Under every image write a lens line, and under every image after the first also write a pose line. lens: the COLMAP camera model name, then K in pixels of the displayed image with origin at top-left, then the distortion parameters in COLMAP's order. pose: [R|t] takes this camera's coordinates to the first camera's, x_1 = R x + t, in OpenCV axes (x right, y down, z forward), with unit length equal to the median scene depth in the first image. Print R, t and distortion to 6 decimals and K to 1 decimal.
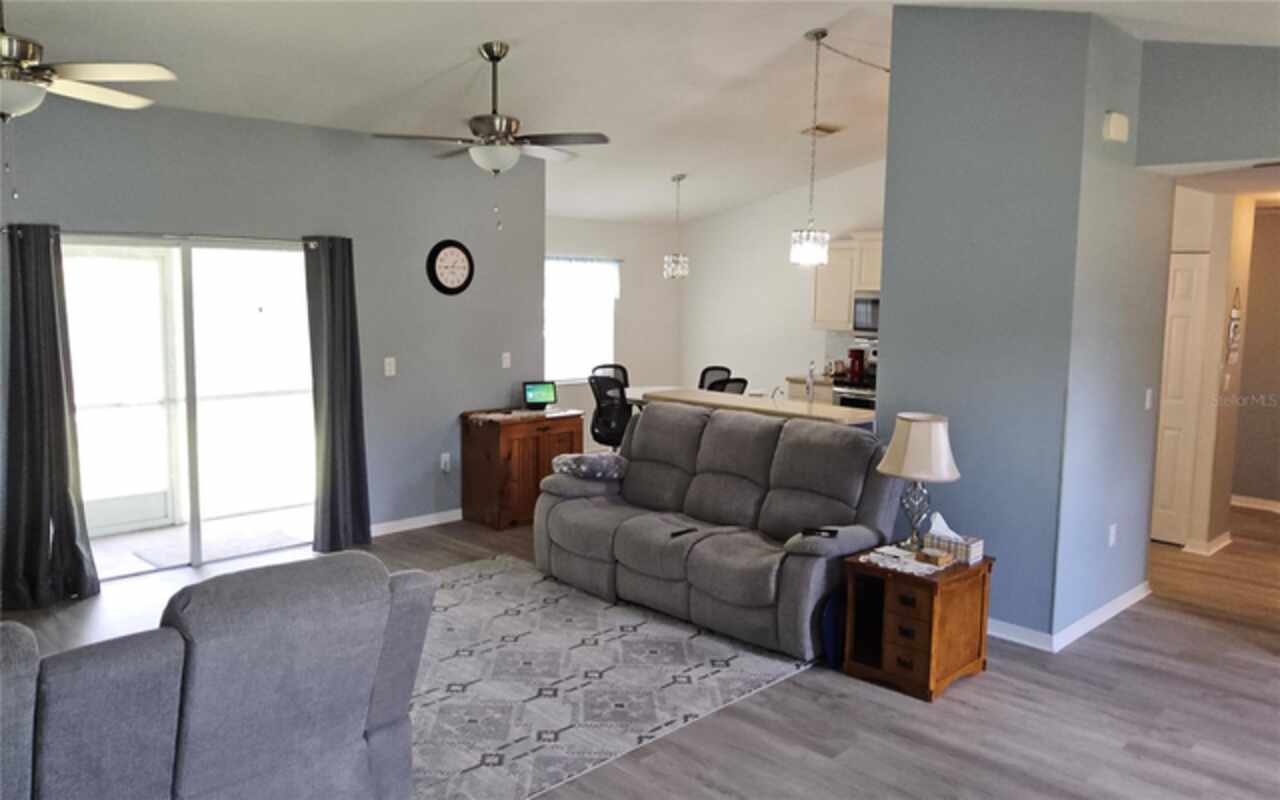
lens RADIAL K [[942.3, 0, 658.4], [0, 942.3, 384.2], [0, 0, 1]] dist [-0.009394, -0.019303]
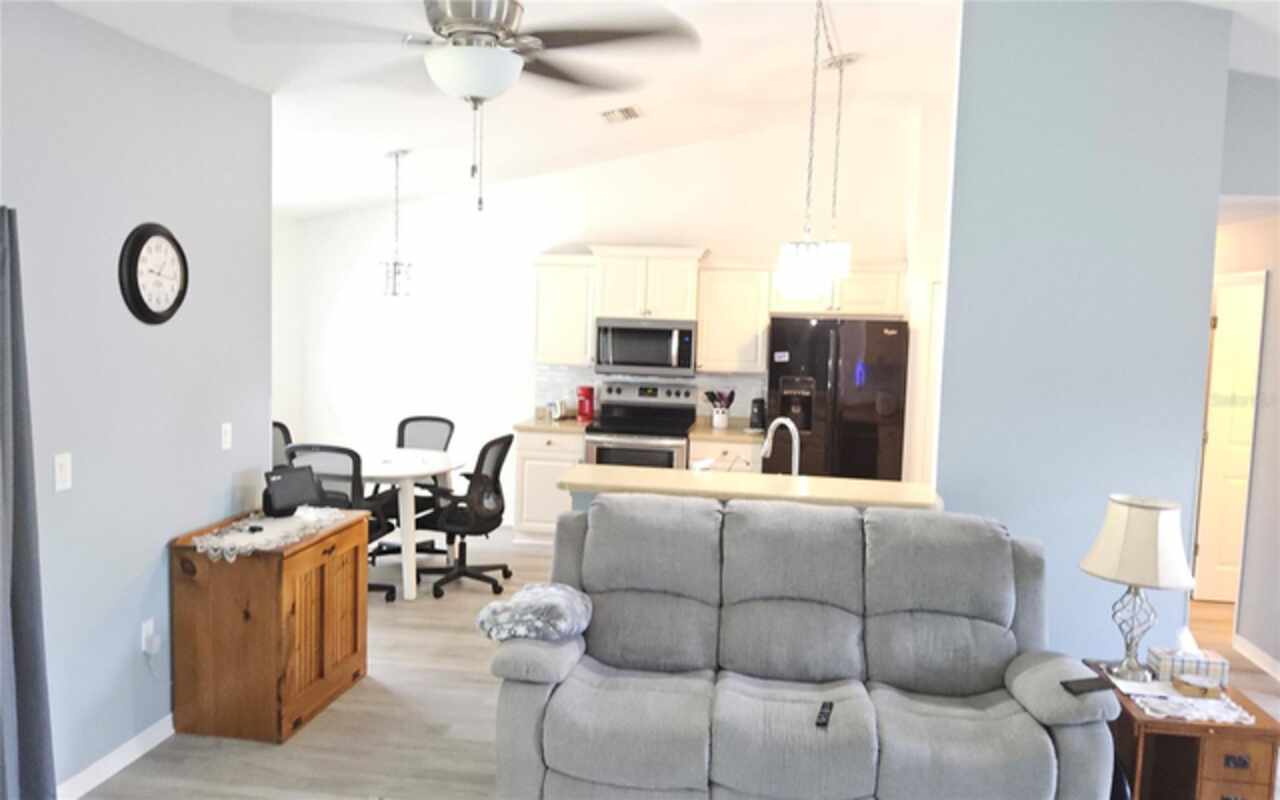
lens RADIAL K [[942.3, 0, 643.5], [0, 942.3, 391.3], [0, 0, 1]] dist [-0.009394, -0.019303]
pose [[0.804622, -0.039353, 0.592482, -0.355198], [0.042396, 0.999062, 0.008782, -0.056823], [-0.592272, 0.018053, 0.805535, 0.460109]]
